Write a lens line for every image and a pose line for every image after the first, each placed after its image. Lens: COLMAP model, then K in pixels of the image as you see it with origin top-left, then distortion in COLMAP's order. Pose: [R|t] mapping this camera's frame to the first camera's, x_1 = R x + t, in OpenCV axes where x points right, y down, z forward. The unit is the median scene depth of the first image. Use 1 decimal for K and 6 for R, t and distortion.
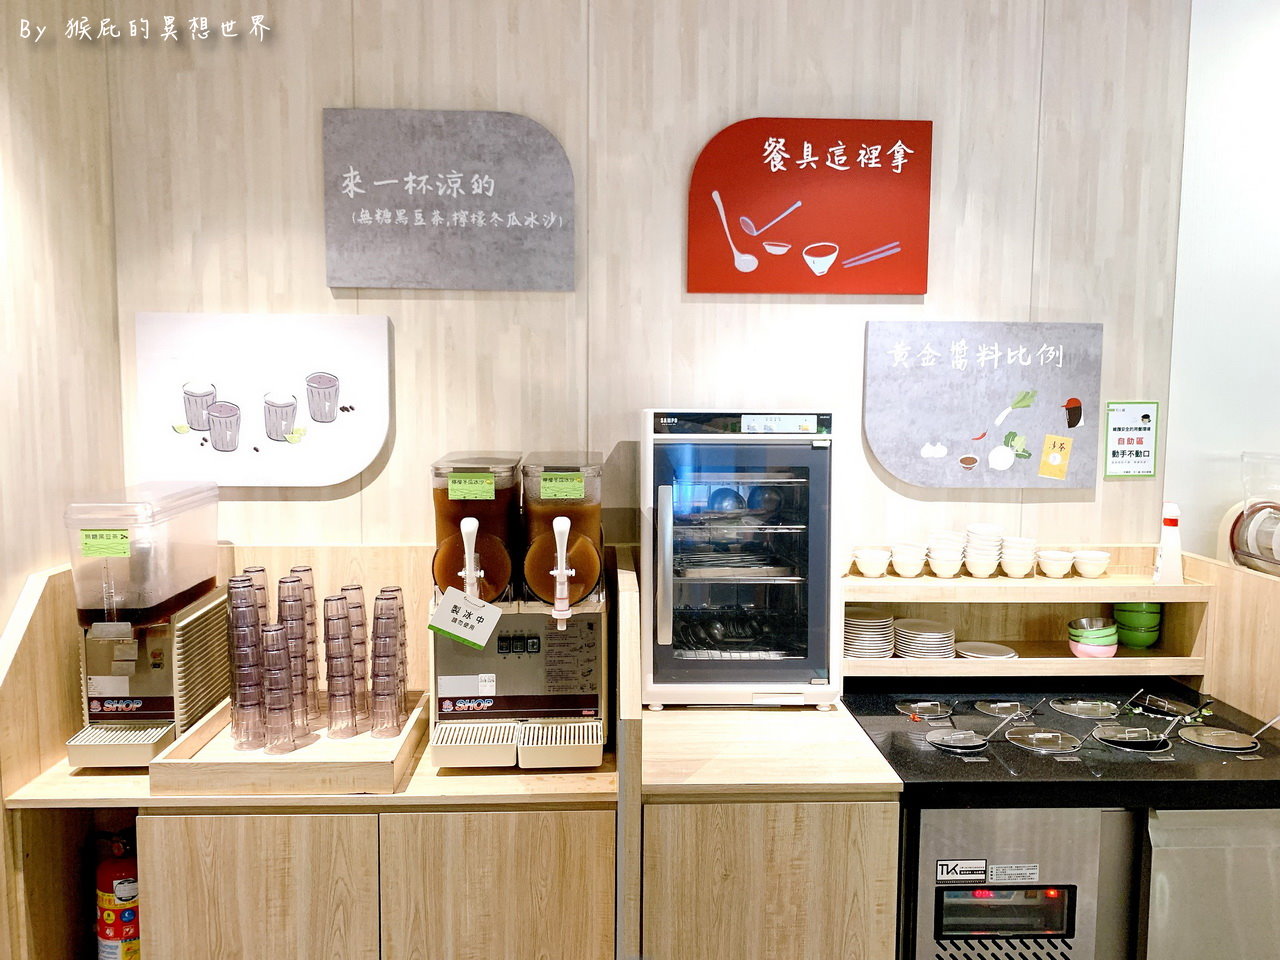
lens RADIAL K [[1391.1, 0, 648.0], [0, 1391.1, 458.0], [0, 0, 1]] dist [0.174572, -0.552494]
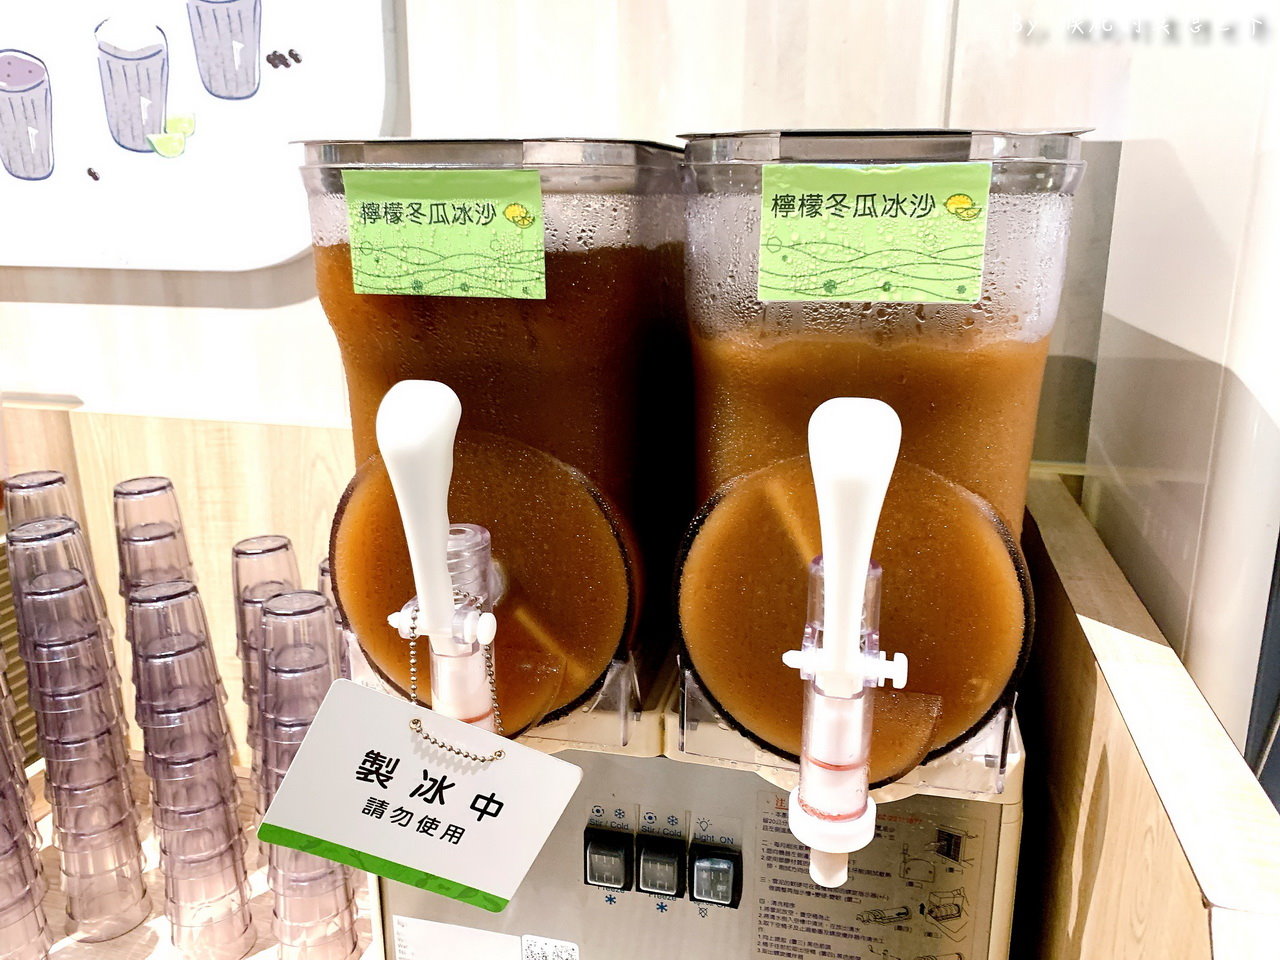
lens RADIAL K [[992.9, 0, 640.0], [0, 992.9, 480.0], [0, 0, 1]] dist [0.014946, -0.002709]
pose [[0.964923, 0.066946, -0.253852, -0.054266], [-0.021398, 0.983779, 0.178105, 0.029064], [0.261658, -0.166426, 0.950704, 0.843649]]
